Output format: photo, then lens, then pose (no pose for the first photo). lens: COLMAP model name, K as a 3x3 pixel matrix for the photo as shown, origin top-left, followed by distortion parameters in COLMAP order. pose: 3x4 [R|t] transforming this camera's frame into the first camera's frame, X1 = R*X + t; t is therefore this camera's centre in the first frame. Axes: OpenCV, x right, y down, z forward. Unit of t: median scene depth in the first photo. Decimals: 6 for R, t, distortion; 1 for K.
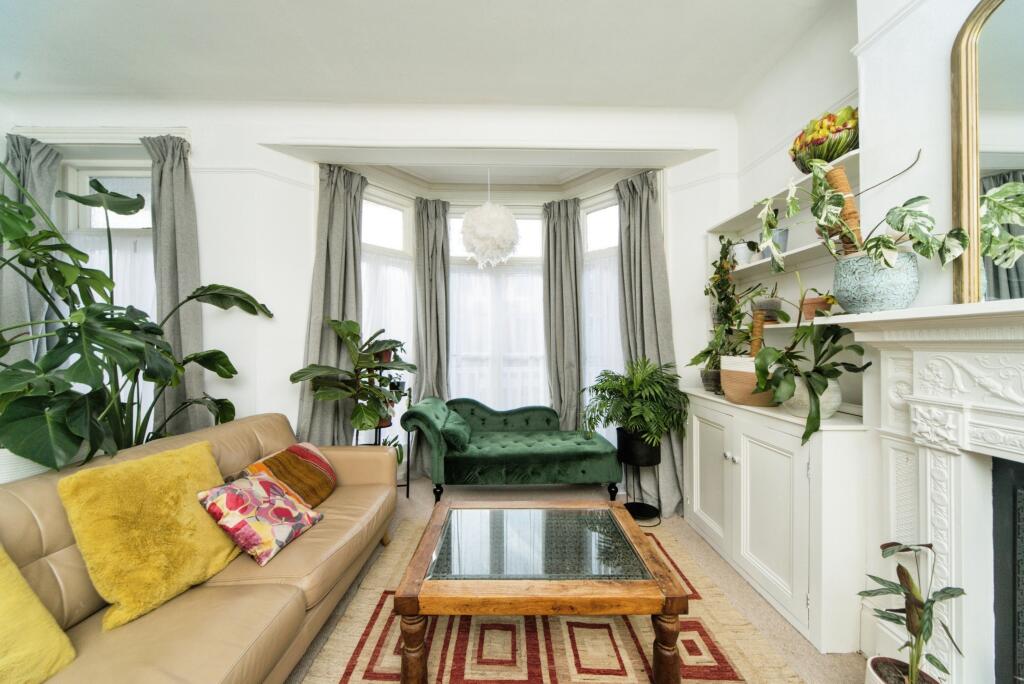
lens RADIAL K [[352.4, 0, 513.9], [0, 352.4, 339.0], [0, 0, 1]] dist [-0.001364, -0.000386]
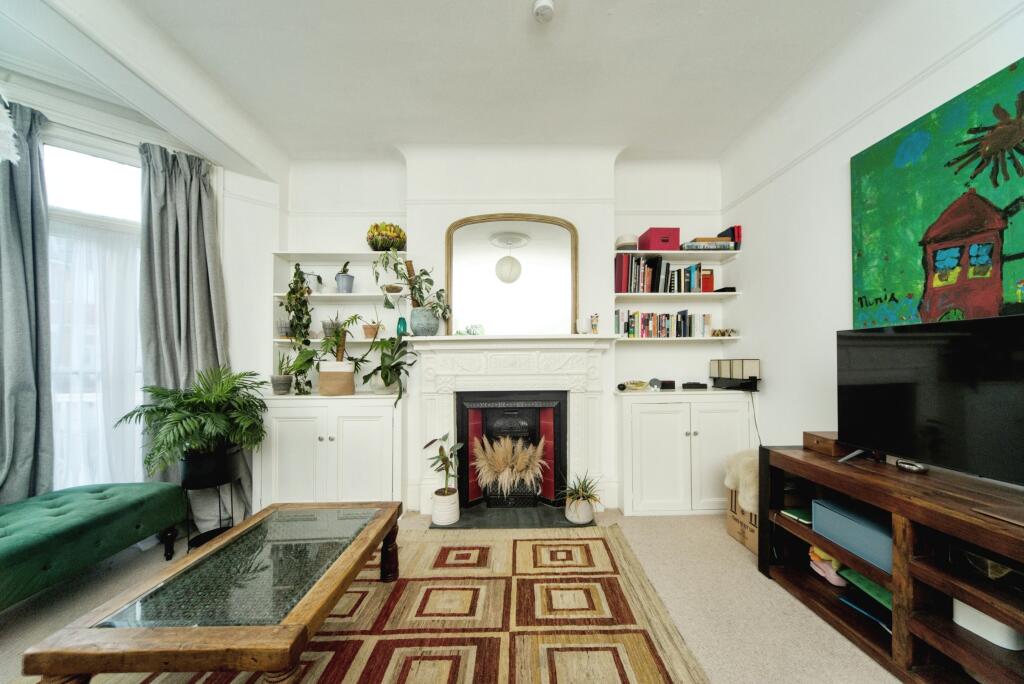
lens RADIAL K [[352.4, 0, 512.6], [0, 352.4, 359.7], [0, 0, 1]] dist [-0.001364, -0.000386]
pose [[-0.005369, 0.005973, 0.999968, -0.567610], [-0.002452, 0.999979, -0.005986, 0.038557], [-0.999983, -0.002484, -0.005354, 0.247278]]
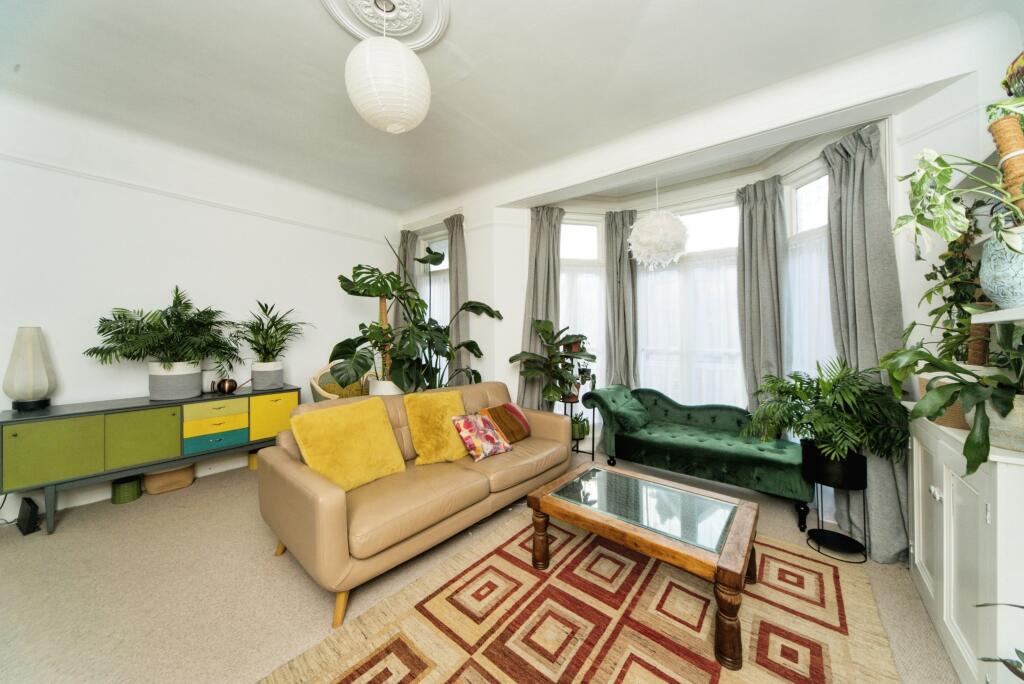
lens RADIAL K [[352.4, 0, 509.2], [0, 352.4, 335.2], [0, 0, 1]] dist [-0.001364, -0.000386]
pose [[0.768384, 0.009840, -0.639913, 0.310001], [-0.003019, 0.999926, 0.011752, -0.011421], [0.639981, -0.007098, 0.768358, -0.145151]]
